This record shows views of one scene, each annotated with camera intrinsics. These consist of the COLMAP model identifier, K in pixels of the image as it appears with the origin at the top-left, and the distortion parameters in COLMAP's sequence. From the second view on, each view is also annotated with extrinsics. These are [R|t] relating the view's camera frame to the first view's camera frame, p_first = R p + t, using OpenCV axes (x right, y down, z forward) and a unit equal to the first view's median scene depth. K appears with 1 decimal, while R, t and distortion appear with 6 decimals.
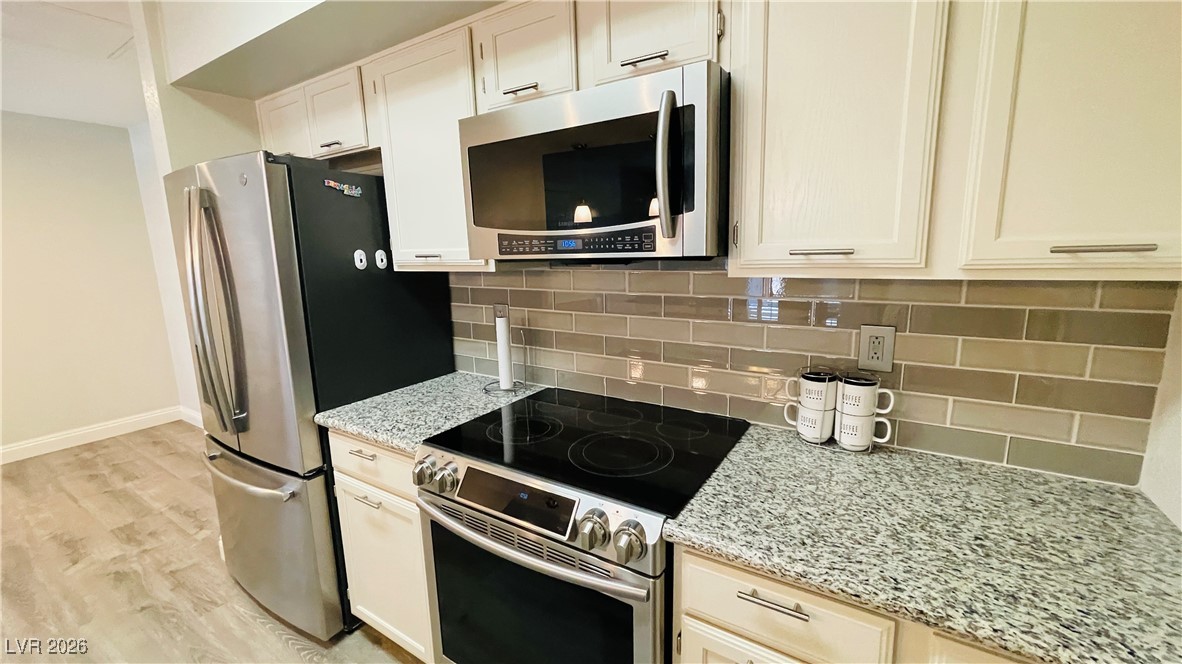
lens RADIAL K [[481.4, 0, 591.0], [0, 481.4, 332.0], [0, 0, 1]] dist [-0.001826, -0.000829]
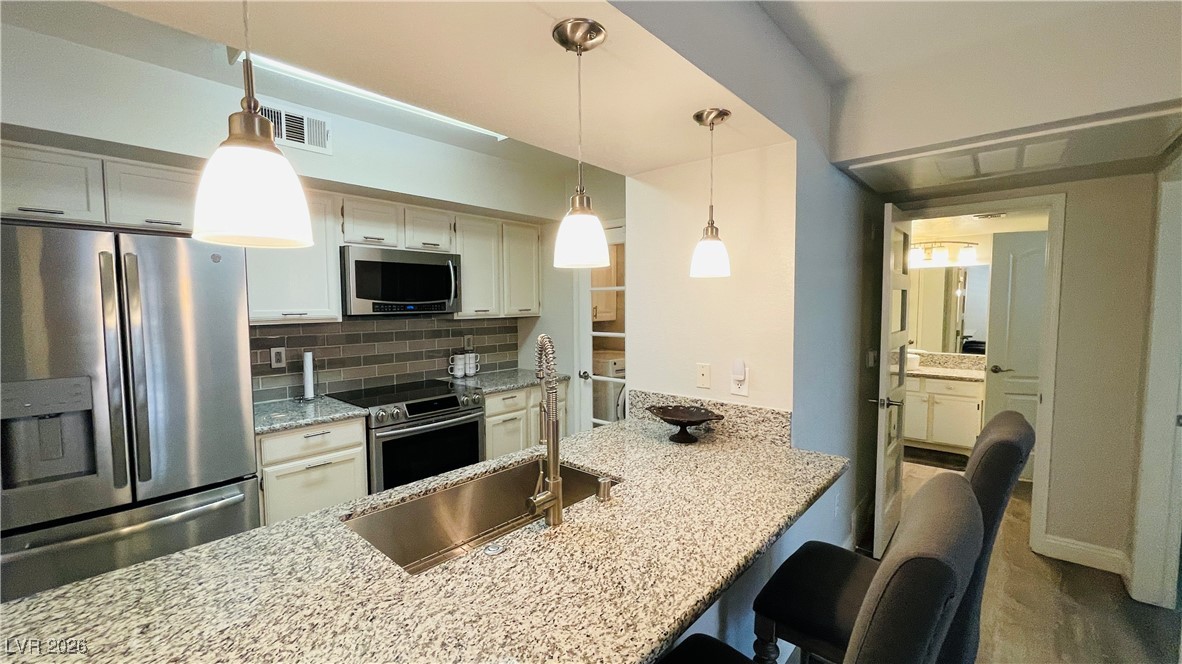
lens RADIAL K [[476.3, 0, 592.9], [0, 476.3, 332.3], [0, 0, 1]] dist [-0.004849, 0.000374]
pose [[0.148545, -0.037451, 0.988196, -1.746943], [0.177435, 0.984075, 0.010623, 0.060558], [-0.972857, 0.173763, 0.152825, -0.188872]]
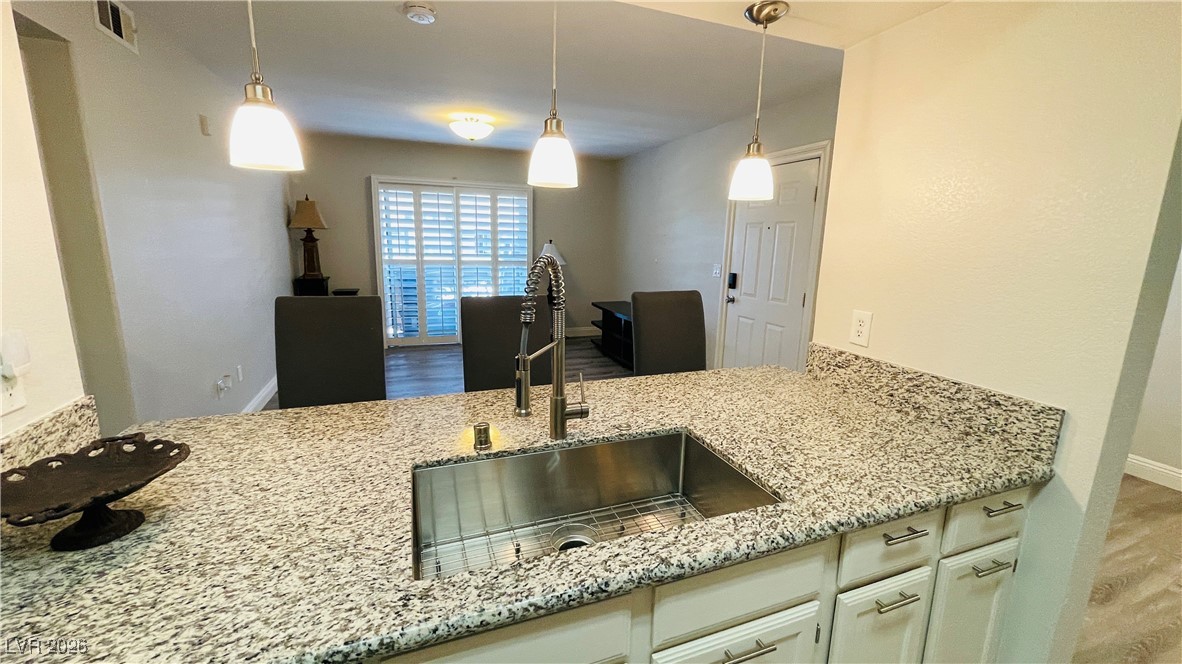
lens RADIAL K [[476.3, 0, 592.9], [0, 476.3, 332.3], [0, 0, 1]] dist [-0.004849, 0.000374]
pose [[-0.593282, 0.168522, -0.787157, -0.435818], [-0.151852, 0.936858, 0.315022, -0.060315], [0.790542, 0.306428, -0.530230, 0.460681]]
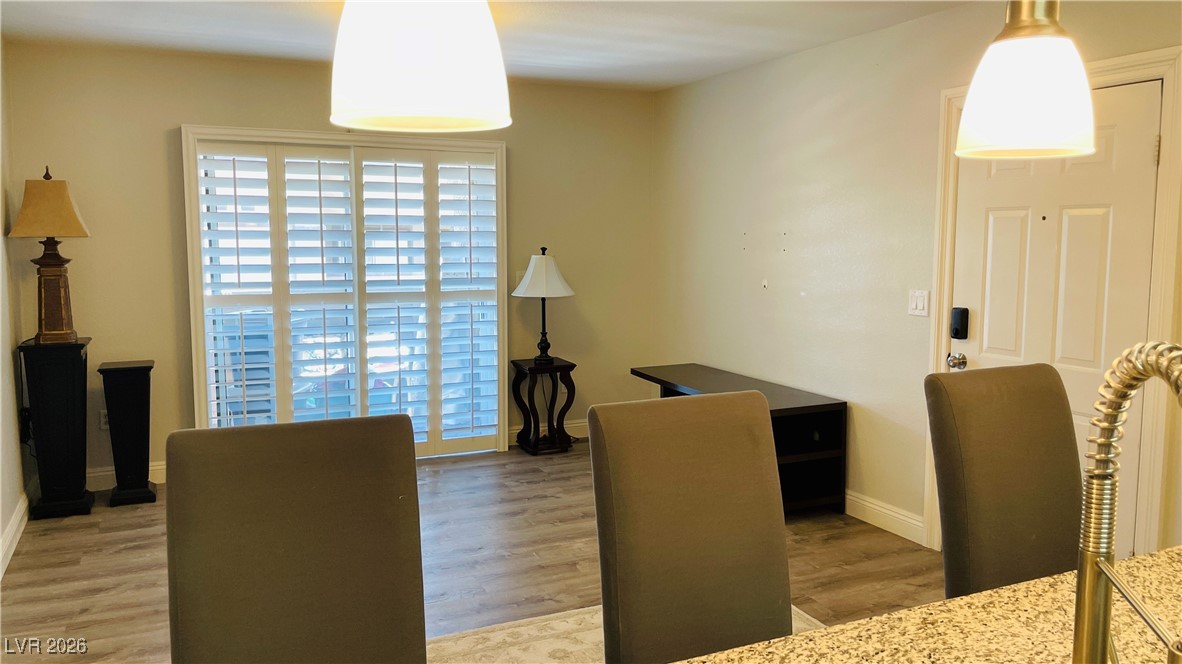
lens RADIAL K [[896.9, 0, 594.8], [0, 896.9, 326.0], [0, 0, 1]] dist [0.103949, -0.146181]
pose [[-0.531916, 0.113363, -0.839175, -0.391801], [-0.136625, 0.966526, 0.217167, -0.012992], [0.835703, 0.230167, -0.498622, 0.006053]]
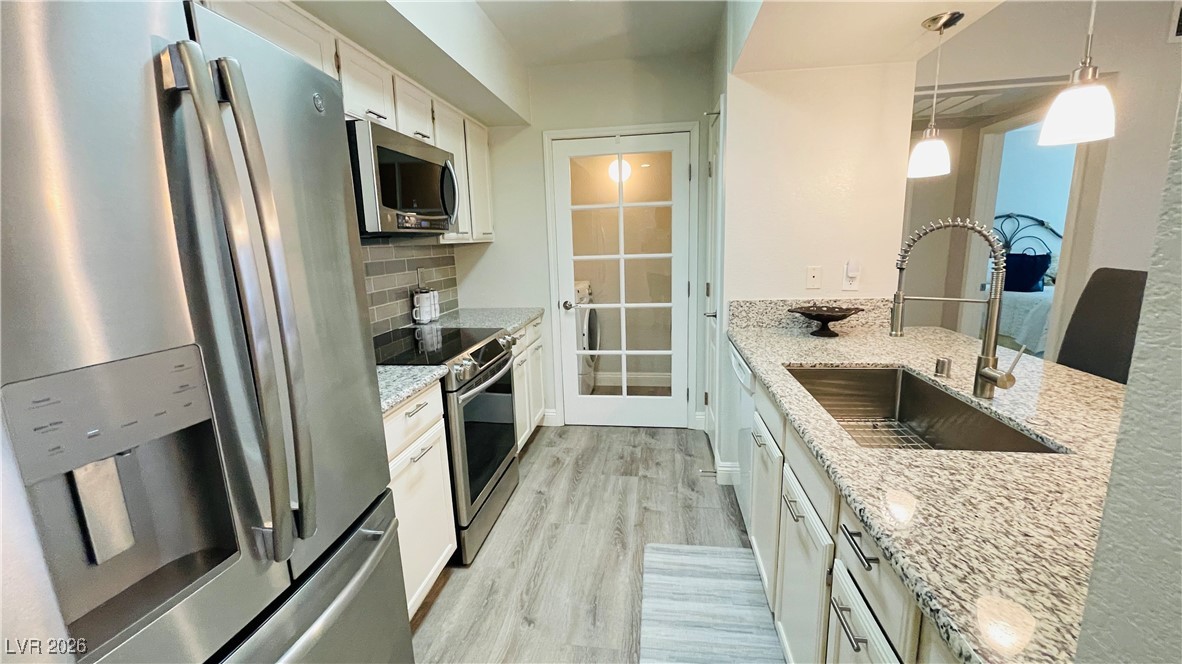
lens RADIAL K [[476.3, 0, 592.9], [0, 476.3, 332.3], [0, 0, 1]] dist [-0.004849, 0.000374]
pose [[-0.419812, -0.134633, 0.897570, -1.435299], [0.202602, 0.950082, 0.237271, -0.073164], [-0.884709, 0.281458, -0.371579, 0.915541]]
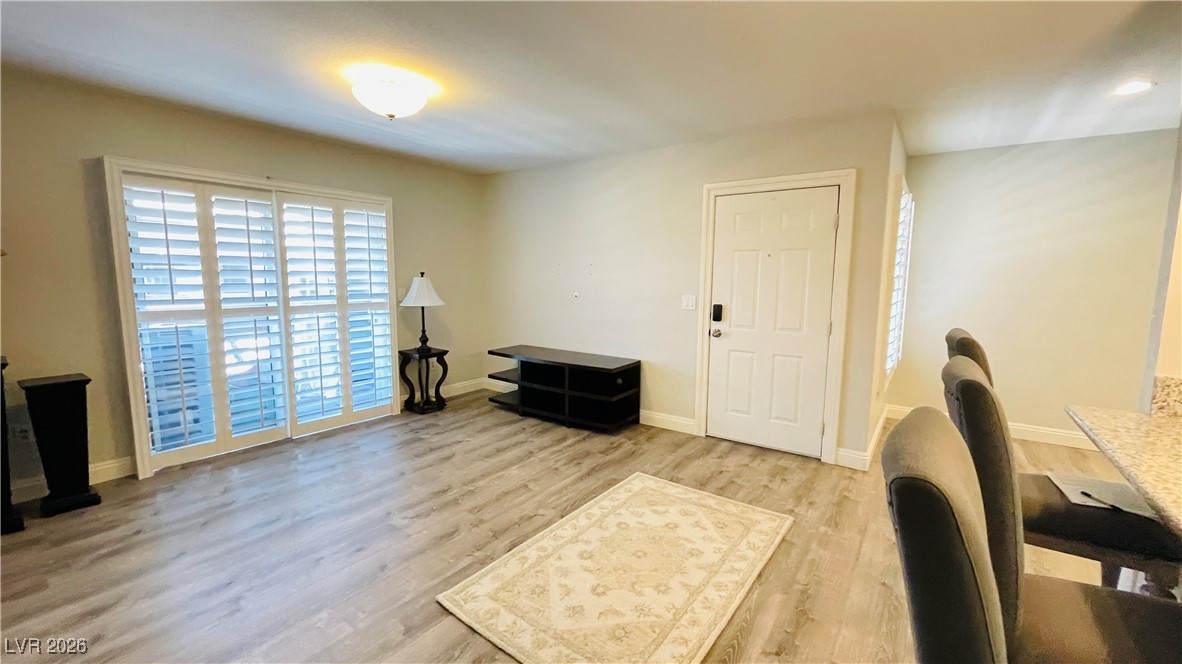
lens RADIAL K [[476.3, 0, 592.9], [0, 476.3, 332.3], [0, 0, 1]] dist [-0.004849, 0.000374]
pose [[-0.049852, 0.146847, -0.987902, -0.583834], [-0.184630, 0.970729, 0.153611, 0.221487], [0.981543, 0.190054, -0.021280, -0.929464]]
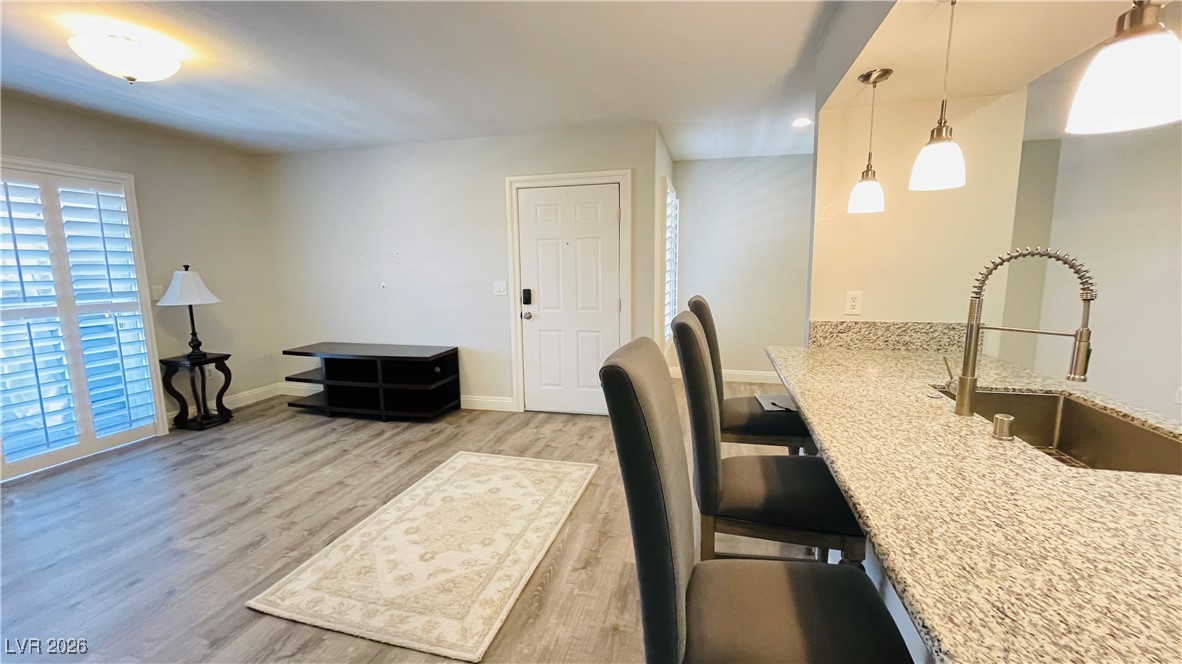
lens RADIAL K [[476.3, 0, 592.9], [0, 476.3, 332.3], [0, 0, 1]] dist [-0.004849, 0.000374]
pose [[0.320472, 0.154370, -0.934595, -0.424330], [-0.165898, 0.980529, 0.105071, 0.236602], [0.932618, 0.121375, 0.339842, -0.907469]]
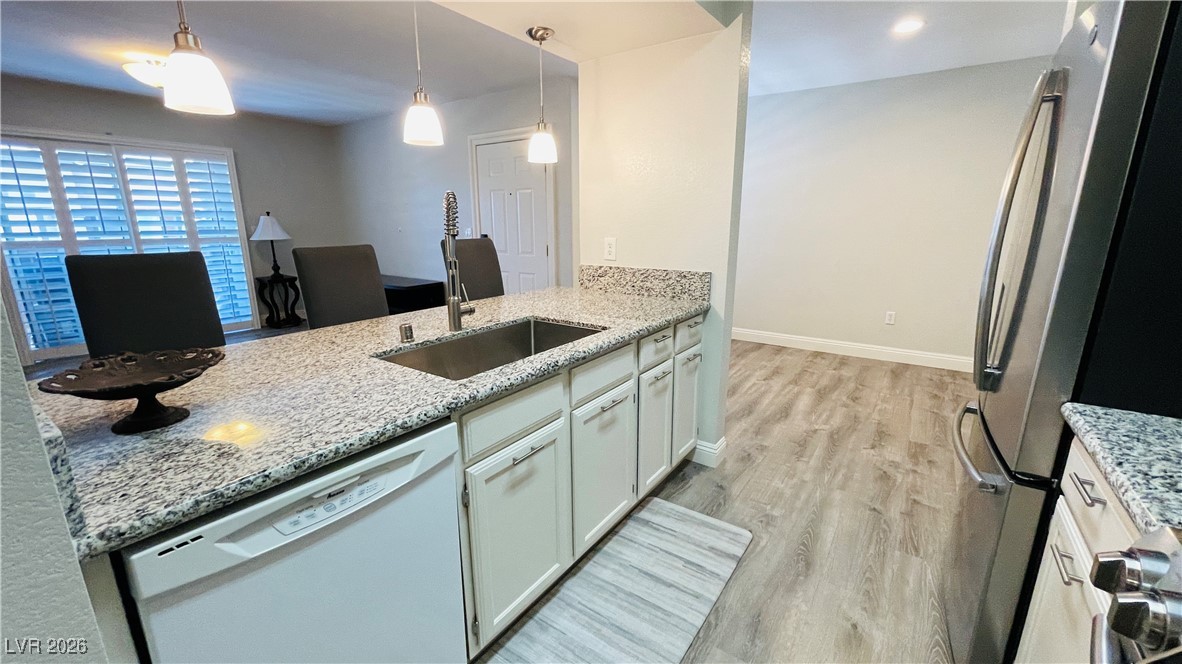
lens RADIAL K [[476.3, 0, 592.9], [0, 476.3, 332.3], [0, 0, 1]] dist [-0.004849, 0.000374]
pose [[-0.035197, 0.255349, -0.966208, 0.045829], [-0.177012, 0.949928, 0.257494, 0.030149], [0.983579, 0.180093, 0.011766, 0.343982]]
